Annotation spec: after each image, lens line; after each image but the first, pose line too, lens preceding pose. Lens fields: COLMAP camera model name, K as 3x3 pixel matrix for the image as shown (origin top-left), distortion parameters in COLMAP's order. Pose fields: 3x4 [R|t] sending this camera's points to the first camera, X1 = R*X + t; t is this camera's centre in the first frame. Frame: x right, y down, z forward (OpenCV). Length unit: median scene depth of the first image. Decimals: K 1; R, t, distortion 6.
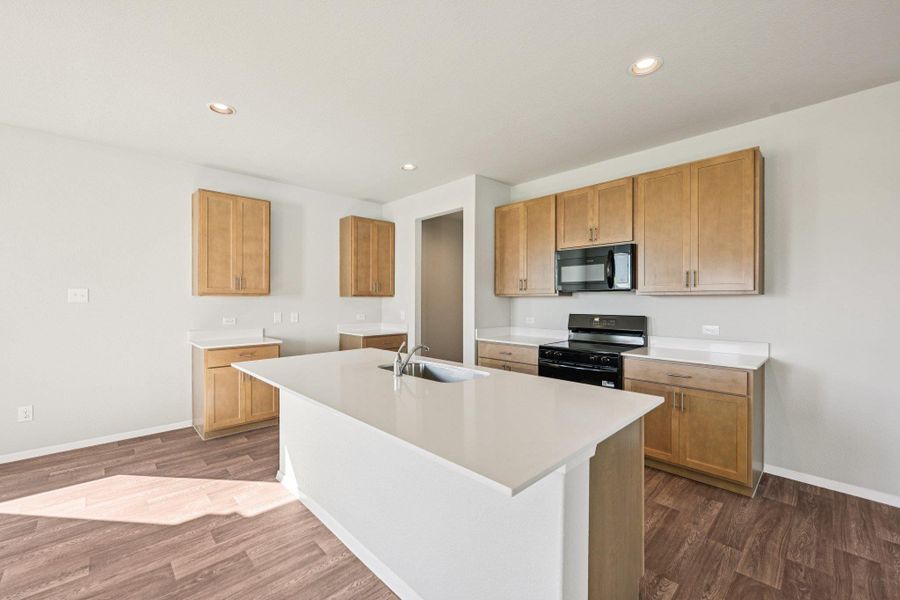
lens RADIAL K [[371.3, 0, 448.2], [0, 371.3, 296.6], [0, 0, 1]] dist [-0.000608, 0.000072]
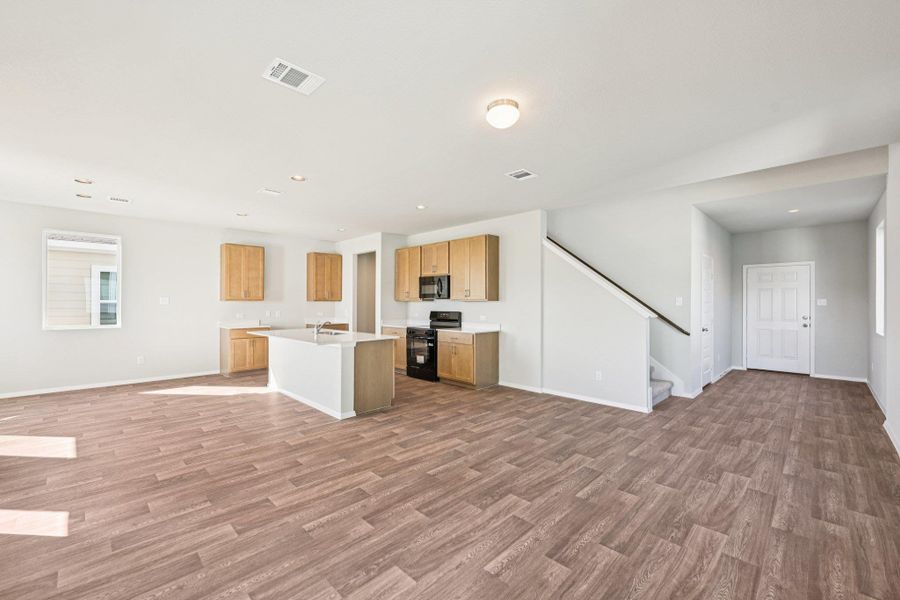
lens RADIAL K [[371.3, 0, 448.5], [0, 371.3, 301.6], [0, 0, 1]] dist [-0.000608, 0.000072]
pose [[0.999796, 0.001483, 0.020121, 0.388249], [-0.001558, 0.999992, 0.003709, -0.006846], [-0.020115, -0.003740, 0.999791, -0.837553]]
